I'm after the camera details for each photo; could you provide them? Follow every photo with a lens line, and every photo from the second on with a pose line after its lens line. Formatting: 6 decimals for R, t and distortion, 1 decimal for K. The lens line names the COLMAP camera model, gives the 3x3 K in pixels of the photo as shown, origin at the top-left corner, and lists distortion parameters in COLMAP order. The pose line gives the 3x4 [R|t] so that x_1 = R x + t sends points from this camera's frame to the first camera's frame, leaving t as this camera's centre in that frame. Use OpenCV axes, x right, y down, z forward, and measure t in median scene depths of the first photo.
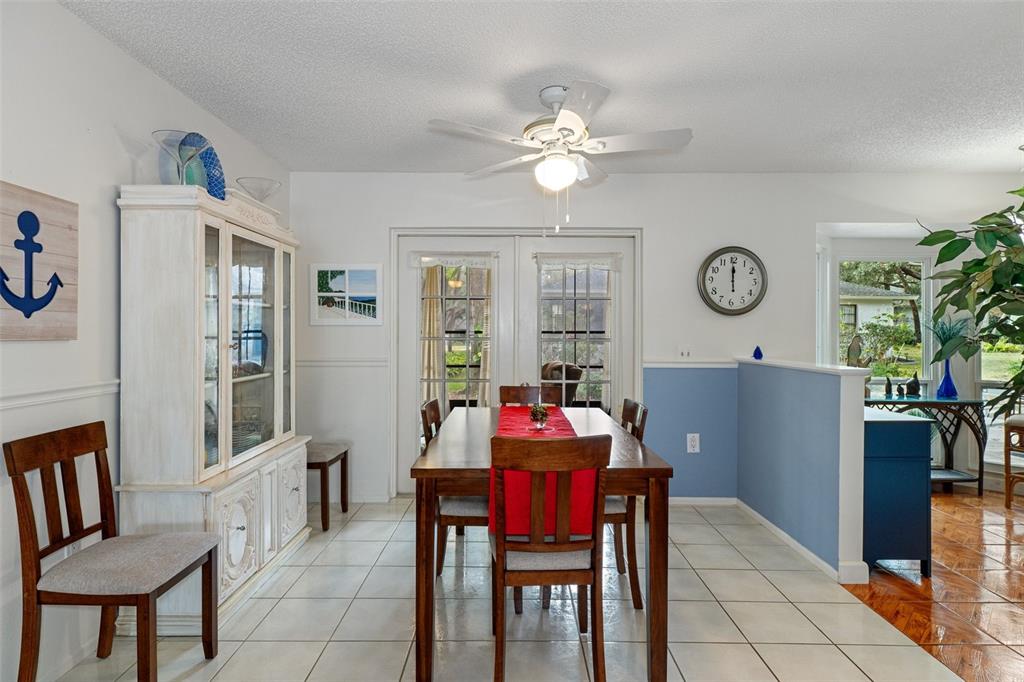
lens RADIAL K [[538.1, 0, 513.9], [0, 538.1, 334.7], [0, 0, 1]] dist [-0.001176, 0.000346]
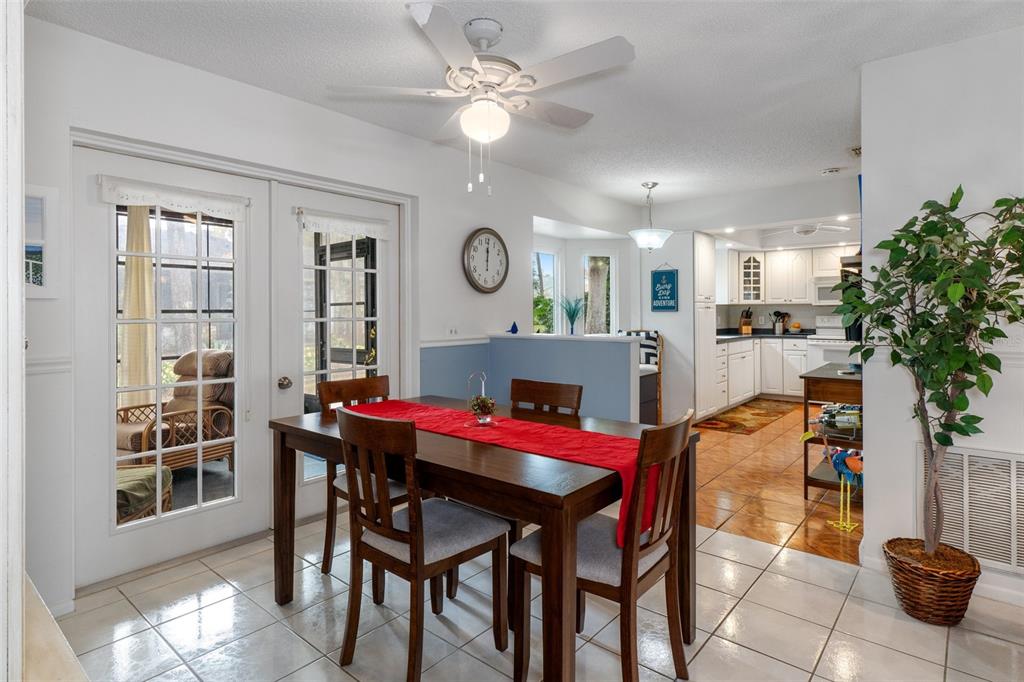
lens RADIAL K [[538.1, 0, 524.6], [0, 538.1, 313.6], [0, 0, 1]] dist [-0.001176, 0.000346]
pose [[0.641111, -0.009069, 0.767395, -0.358170], [0.009929, 0.999945, 0.003523, 0.000888], [-0.767384, 0.005361, 0.641165, 0.265979]]
